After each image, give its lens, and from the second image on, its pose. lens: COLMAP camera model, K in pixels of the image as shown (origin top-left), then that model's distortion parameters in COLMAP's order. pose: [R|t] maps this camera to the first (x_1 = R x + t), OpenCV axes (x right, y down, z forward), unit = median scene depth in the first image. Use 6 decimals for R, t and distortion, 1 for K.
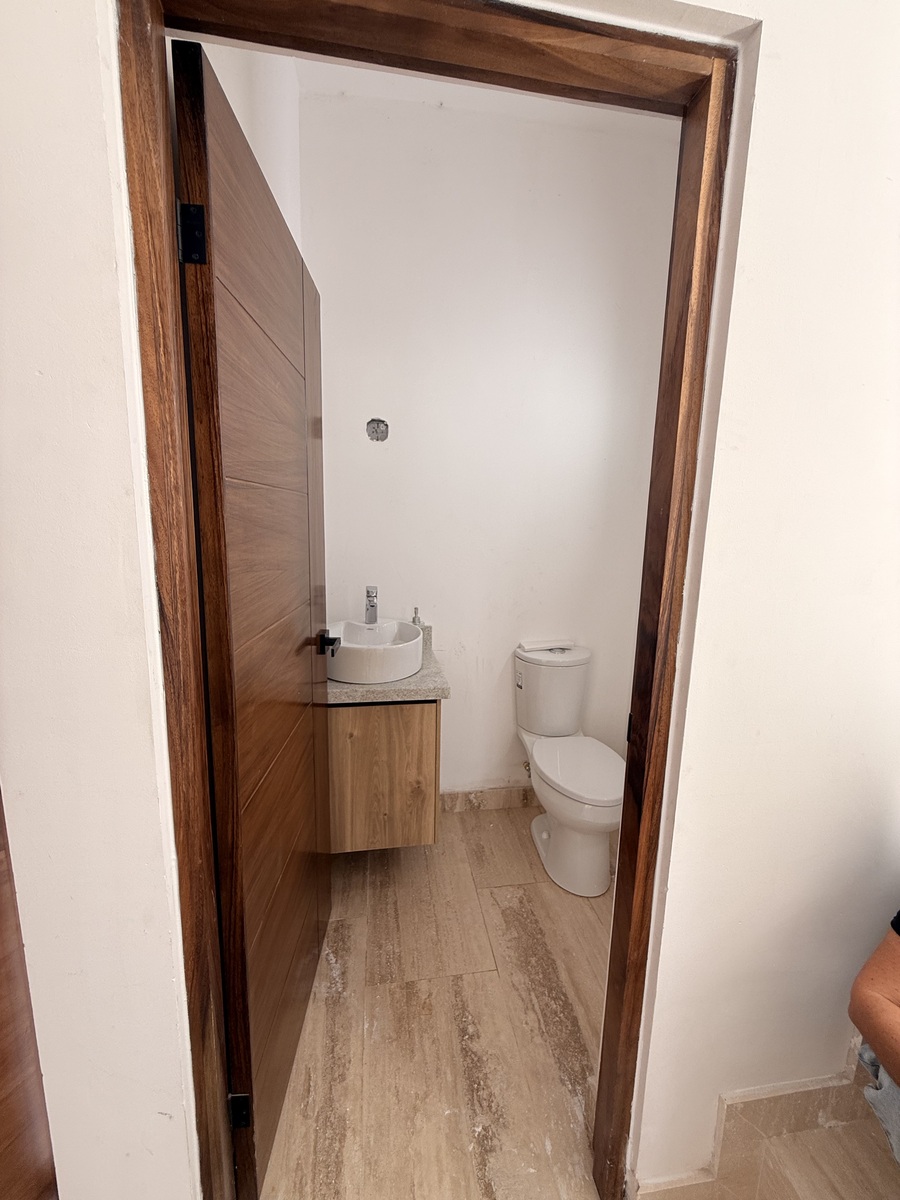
lens RADIAL K [[480.2, 0, 452.6], [0, 480.2, 596.4], [0, 0, 1]] dist [0.001031, 0.000164]
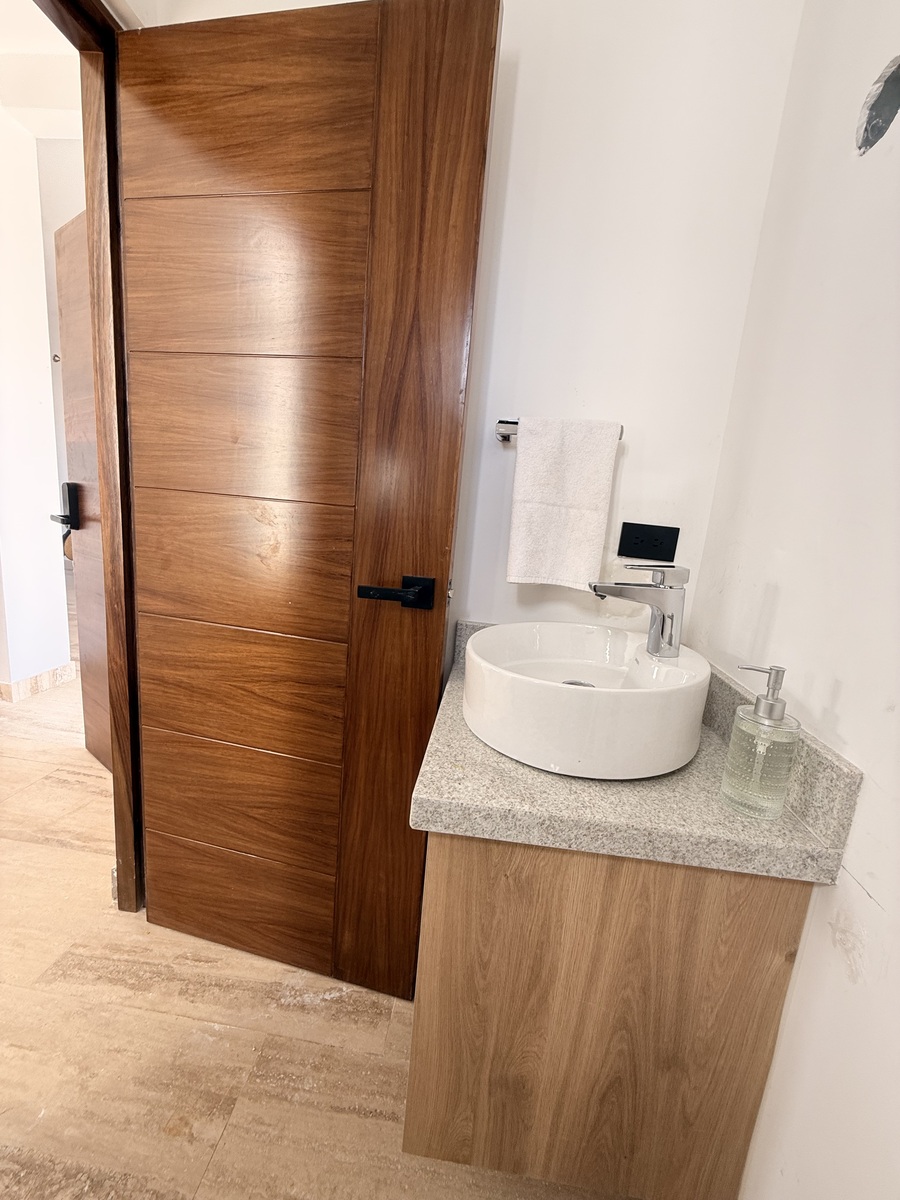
lens RADIAL K [[480.2, 0, 450.9], [0, 480.2, 600.6], [0, 0, 1]] dist [0.001031, 0.000164]
pose [[-0.251998, 0.126859, -0.959377, 0.374428], [-0.247990, 0.949801, 0.190731, -0.028594], [0.935413, 0.285980, -0.207888, 1.240792]]
